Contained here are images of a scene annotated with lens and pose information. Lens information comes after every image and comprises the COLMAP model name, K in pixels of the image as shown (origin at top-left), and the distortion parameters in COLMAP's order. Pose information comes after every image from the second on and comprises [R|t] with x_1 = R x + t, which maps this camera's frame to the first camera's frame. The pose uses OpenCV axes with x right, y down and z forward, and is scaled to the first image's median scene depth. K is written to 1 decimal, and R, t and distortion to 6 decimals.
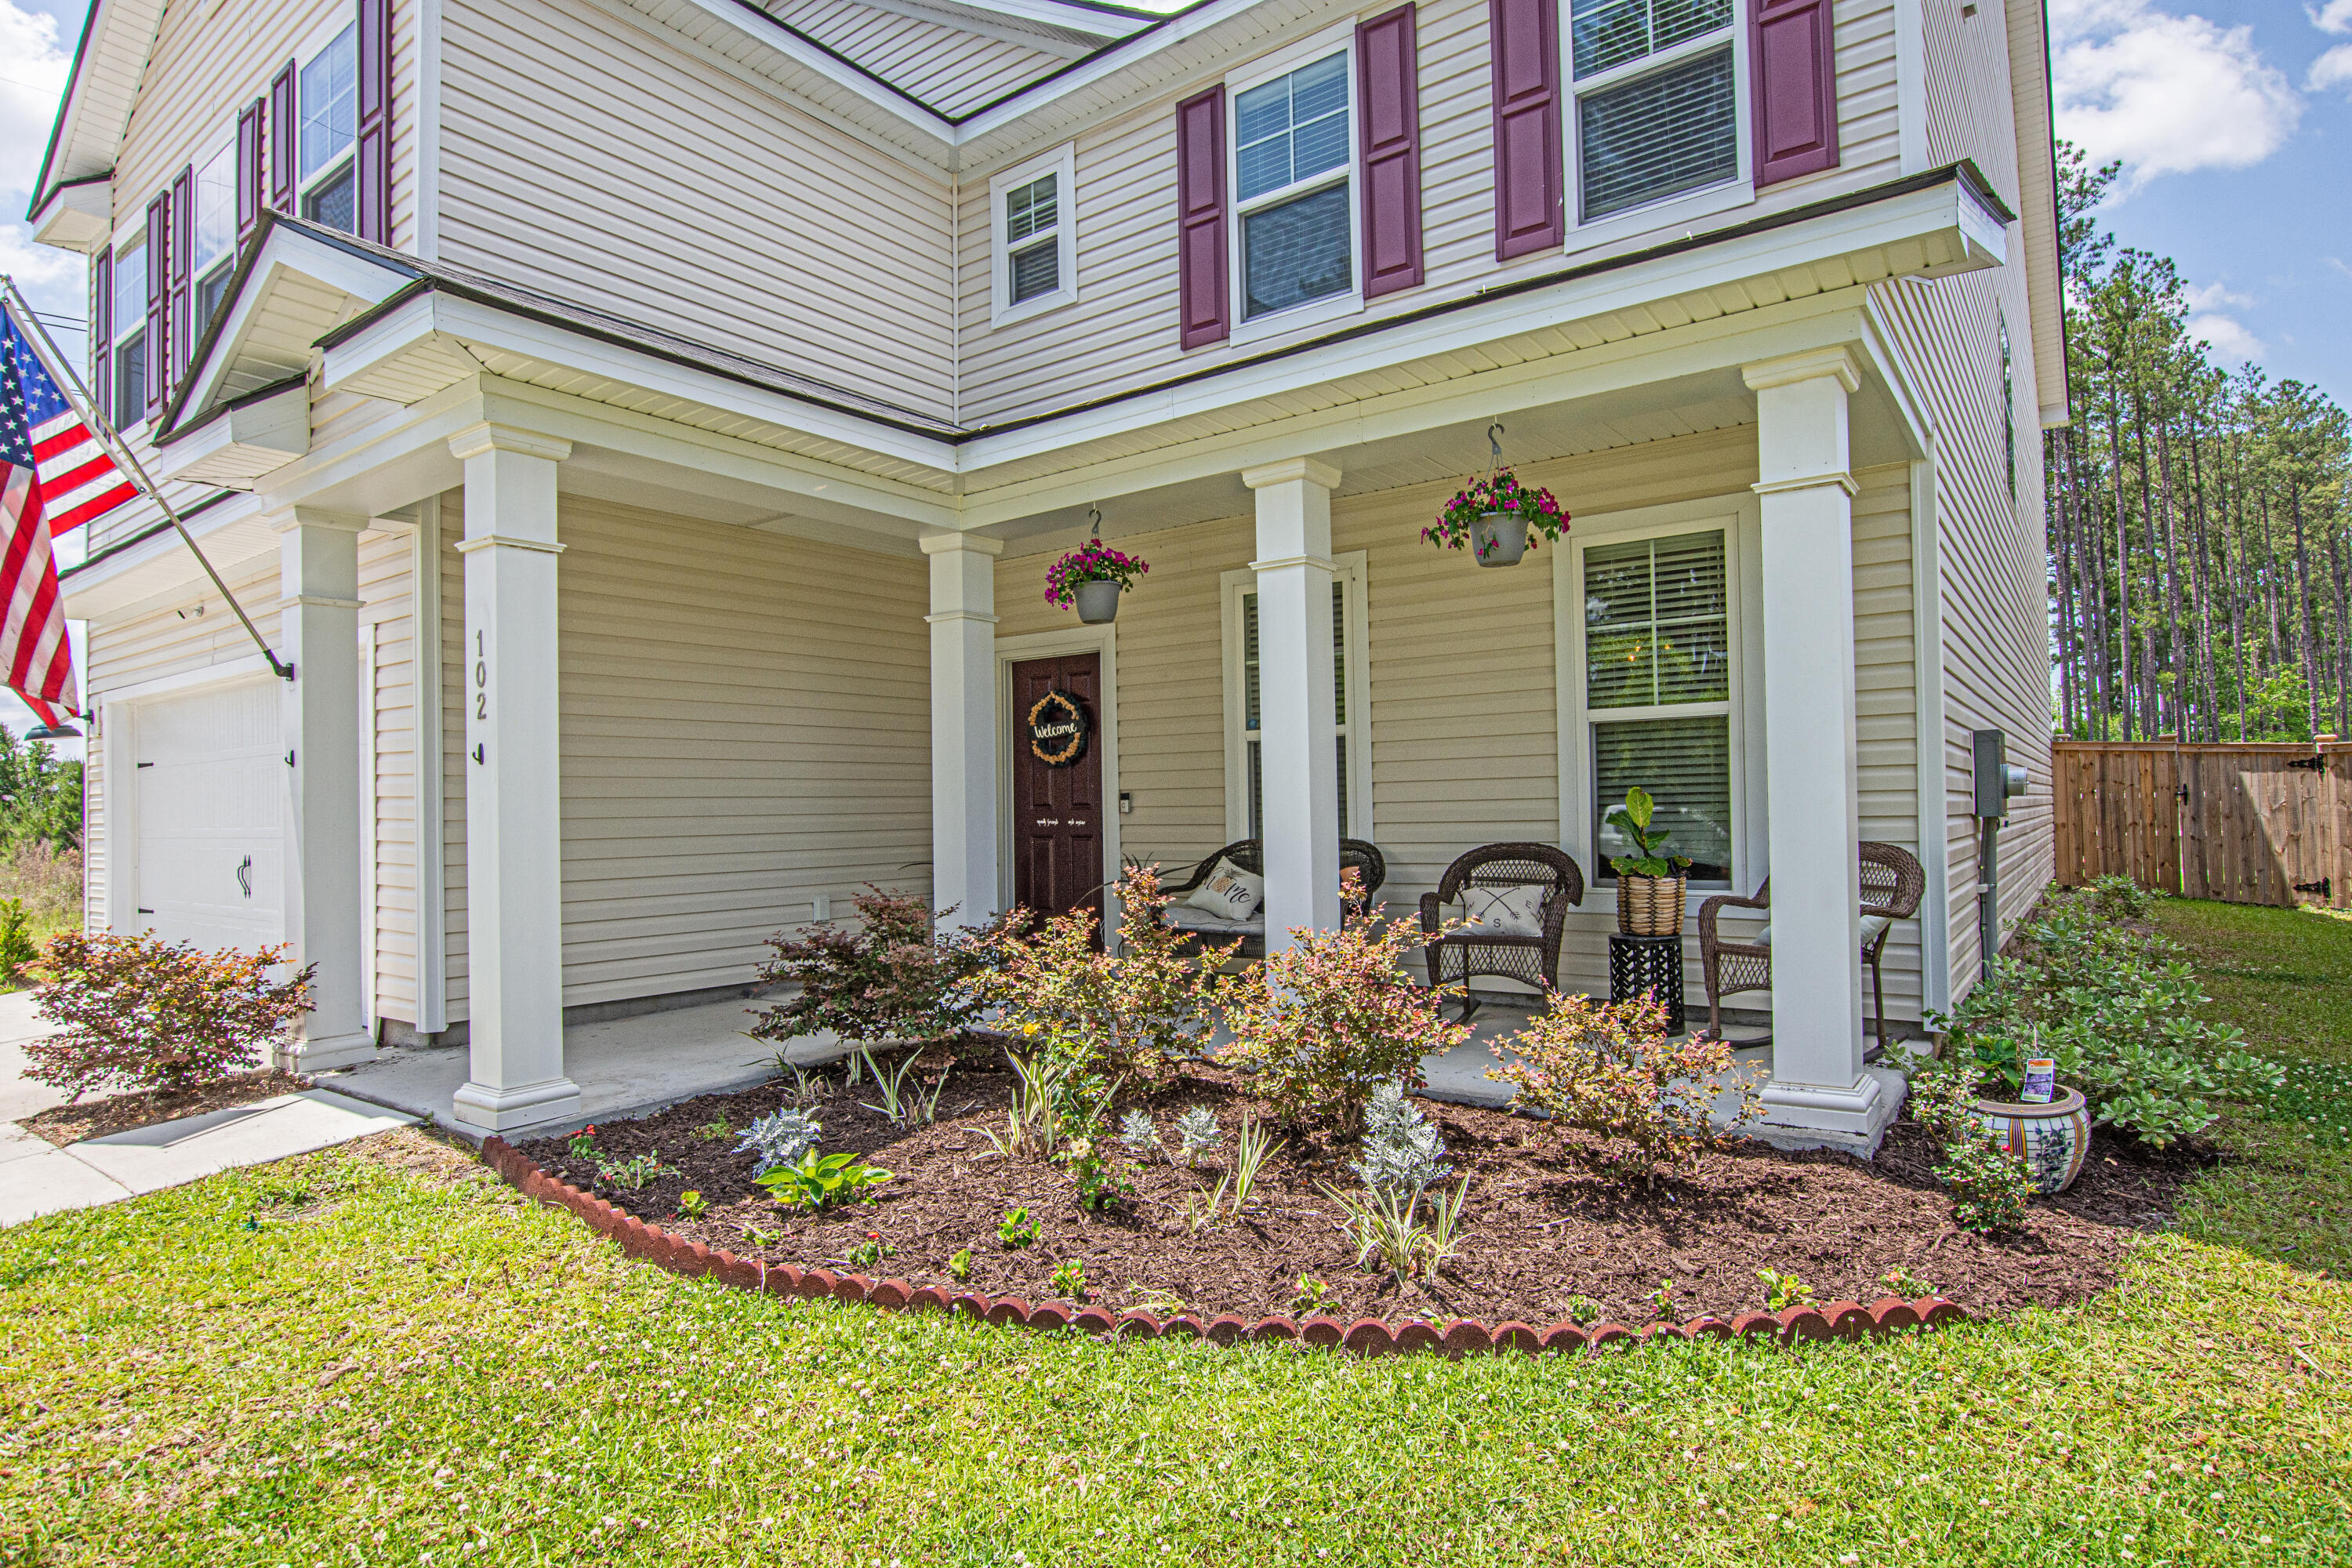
lens RADIAL K [[1246.4, 0, 1184.3], [0, 1246.4, 784.0], [0, 0, 1]] dist [-0.006606, -0.001122]
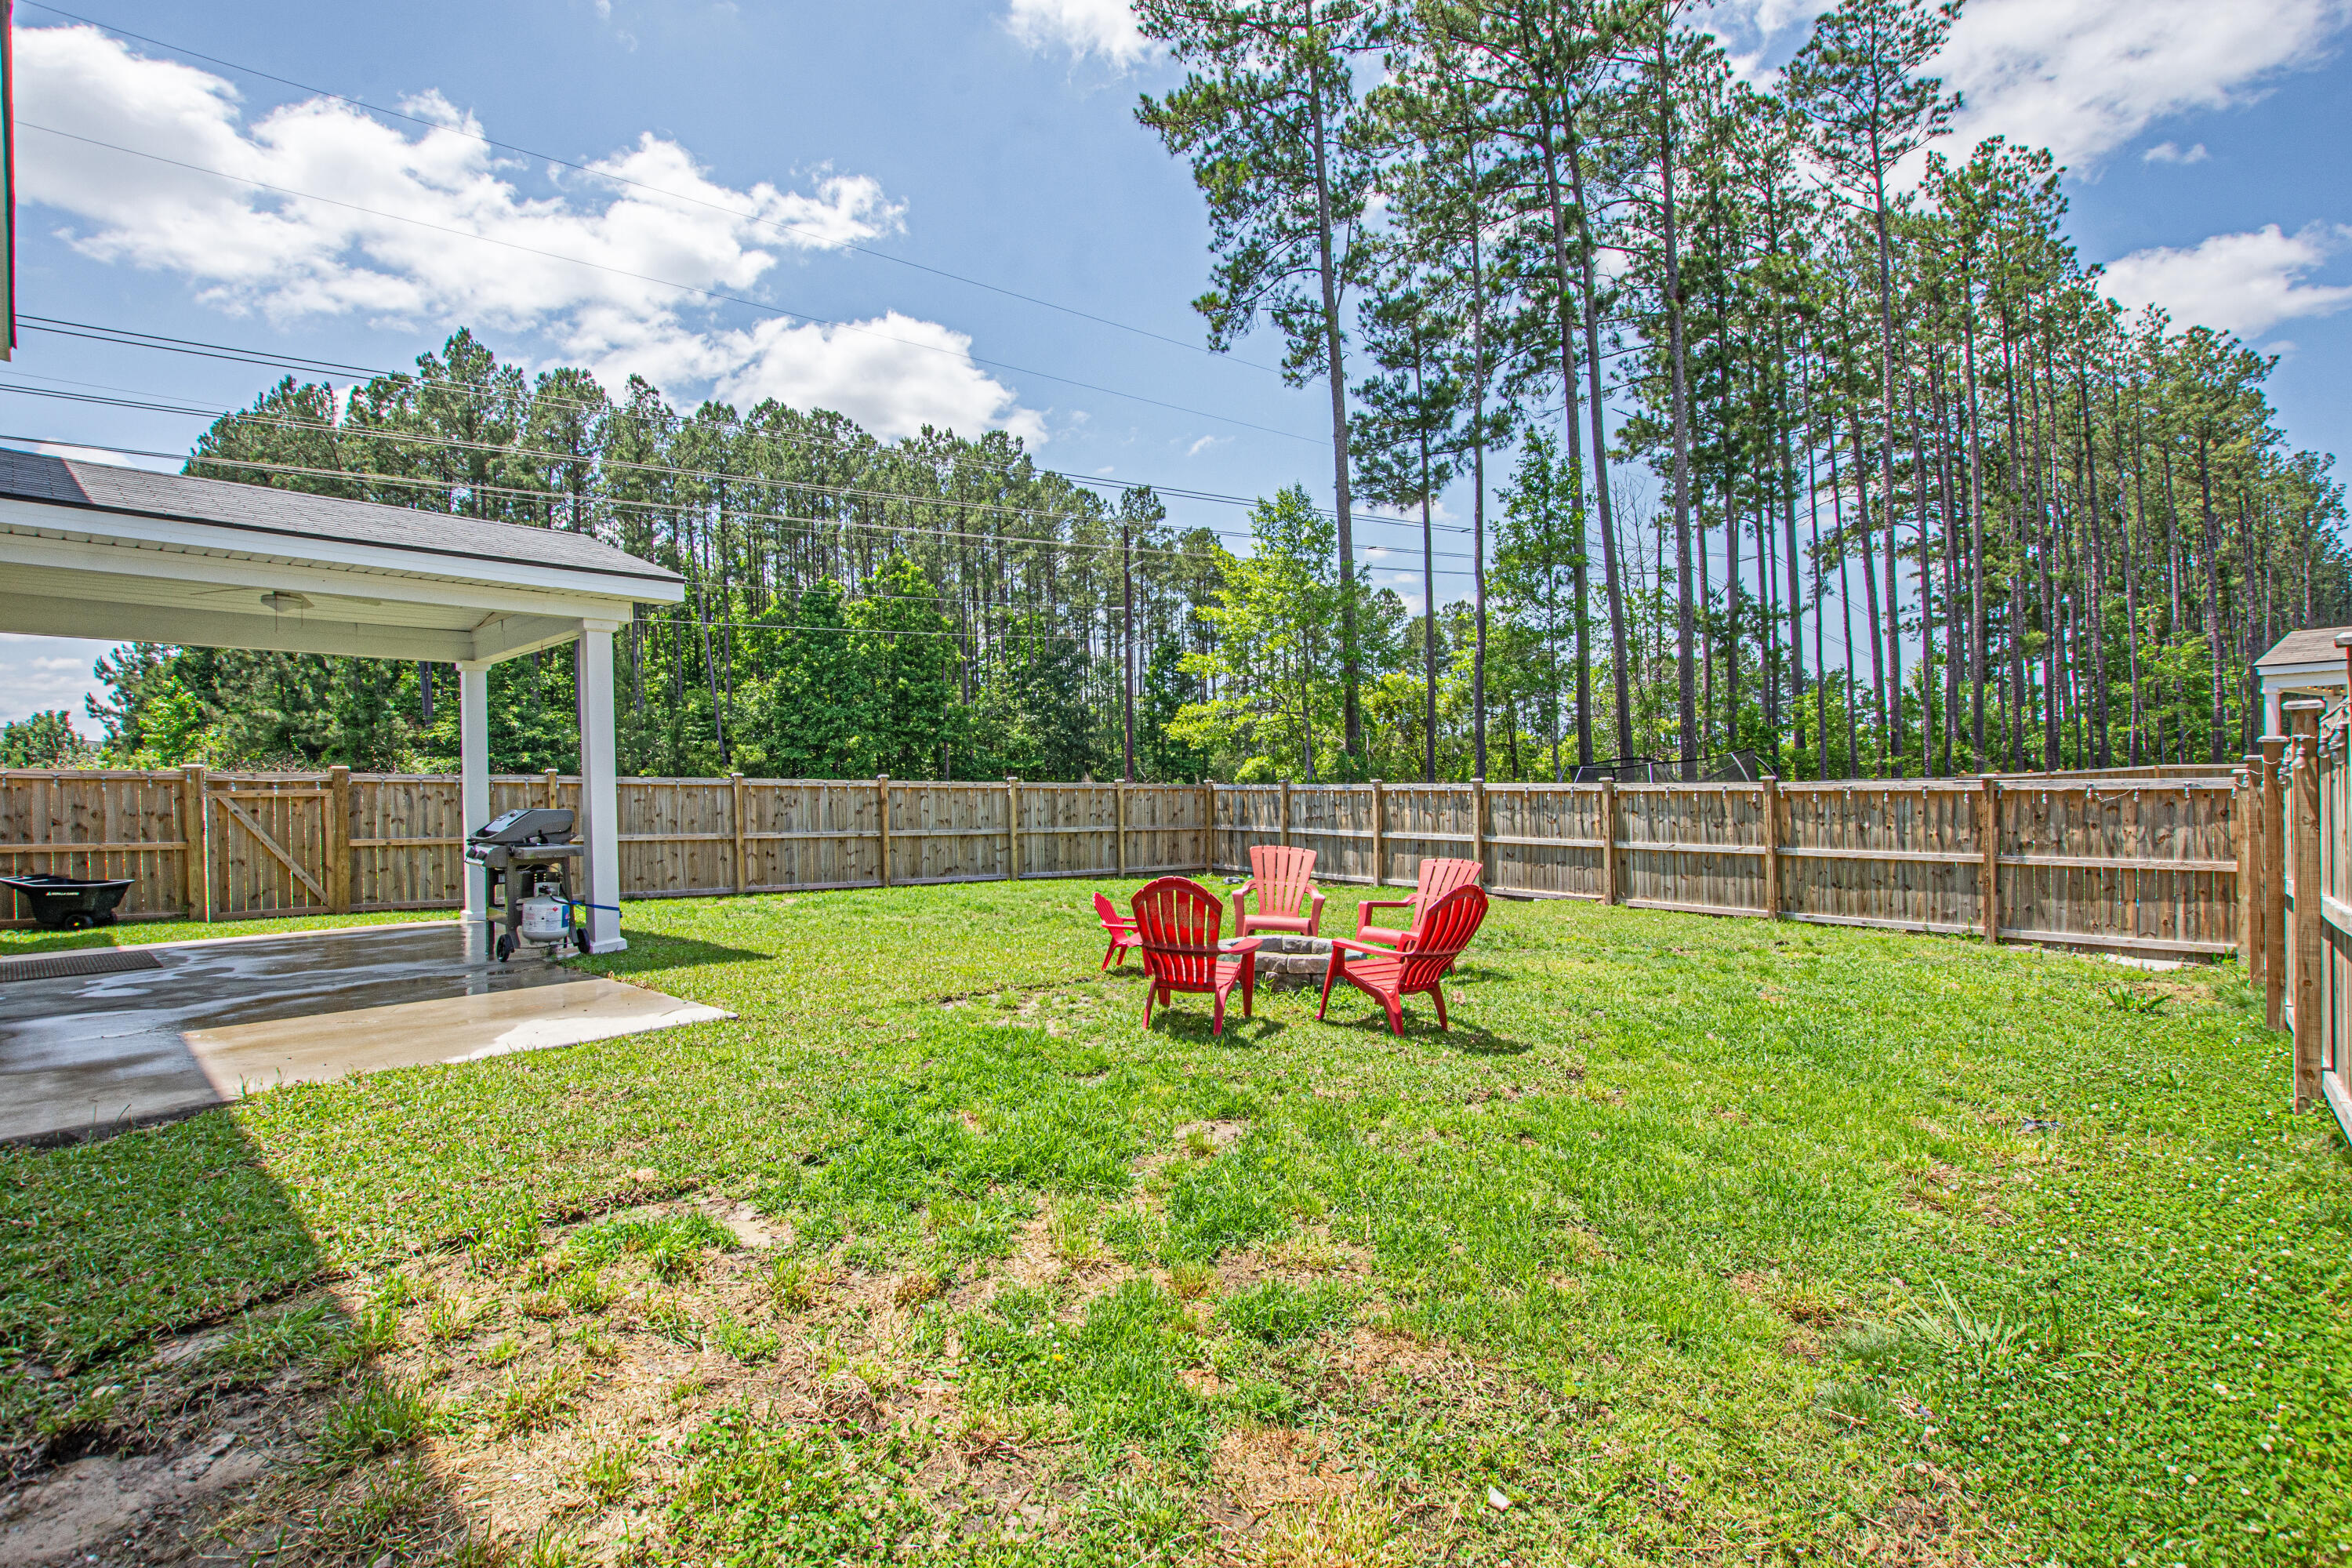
lens RADIAL K [[1069.6, 0, 1171.1], [0, 1069.6, 789.1], [0, 0, 1]] dist [-0.000457, 0.000230]
pose [[0.999119, 0.002933, -0.041861, 0.197236], [-0.001710, 0.999572, 0.029212, 0.001895], [0.041929, -0.029114, 0.998696, 0.194643]]
